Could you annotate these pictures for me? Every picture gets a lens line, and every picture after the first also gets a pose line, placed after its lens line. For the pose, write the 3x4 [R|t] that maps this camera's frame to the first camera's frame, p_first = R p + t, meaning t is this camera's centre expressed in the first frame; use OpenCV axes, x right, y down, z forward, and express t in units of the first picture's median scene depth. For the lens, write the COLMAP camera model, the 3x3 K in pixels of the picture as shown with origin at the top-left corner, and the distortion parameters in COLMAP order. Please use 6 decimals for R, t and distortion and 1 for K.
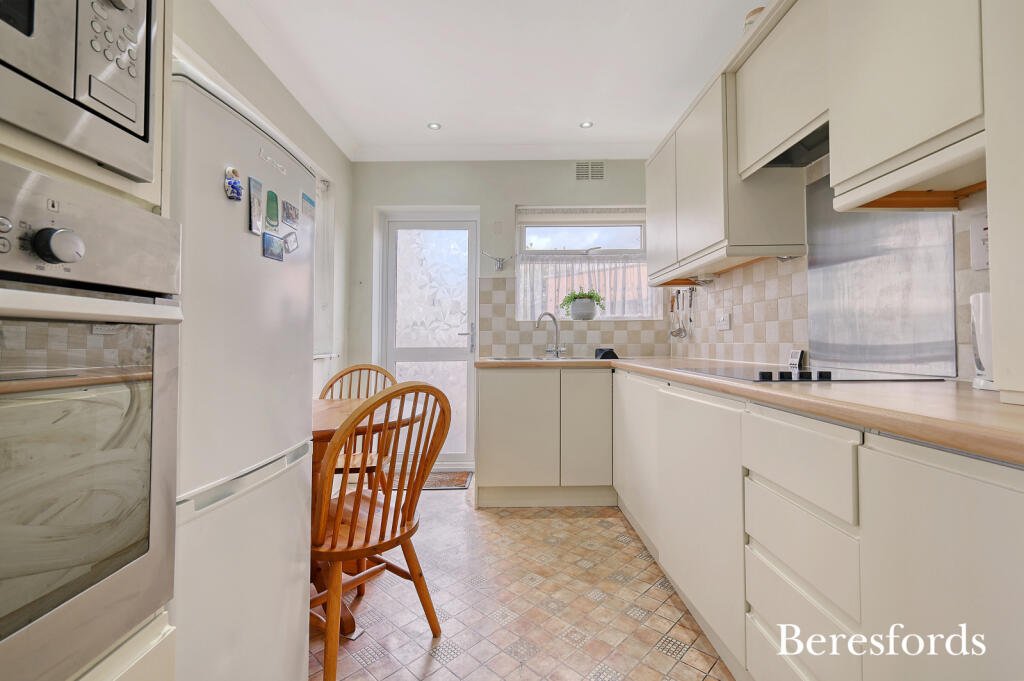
lens RADIAL K [[436.4, 0, 515.3], [0, 436.4, 335.1], [0, 0, 1]] dist [-0.002040, -0.000009]
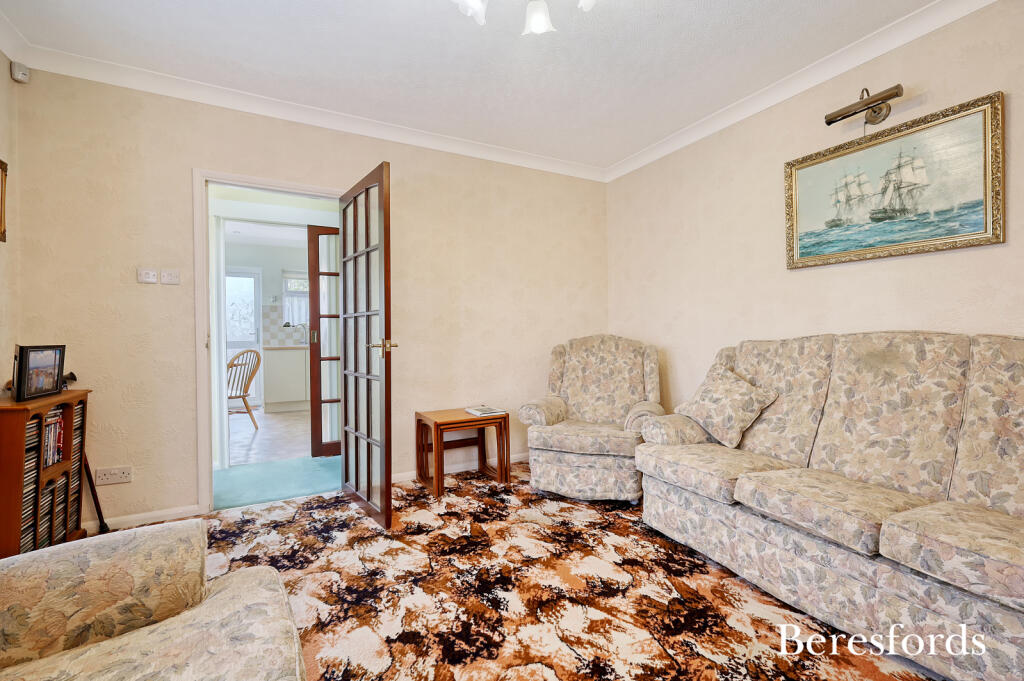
lens RADIAL K [[436.4, 0, 515.3], [0, 436.4, 335.1], [0, 0, 1]] dist [-0.002040, -0.000009]
pose [[0.883891, -0.014256, 0.467476, 0.005991], [0.007240, 0.999833, 0.016802, -0.022445], [-0.467637, -0.011467, 0.883846, -1.293037]]
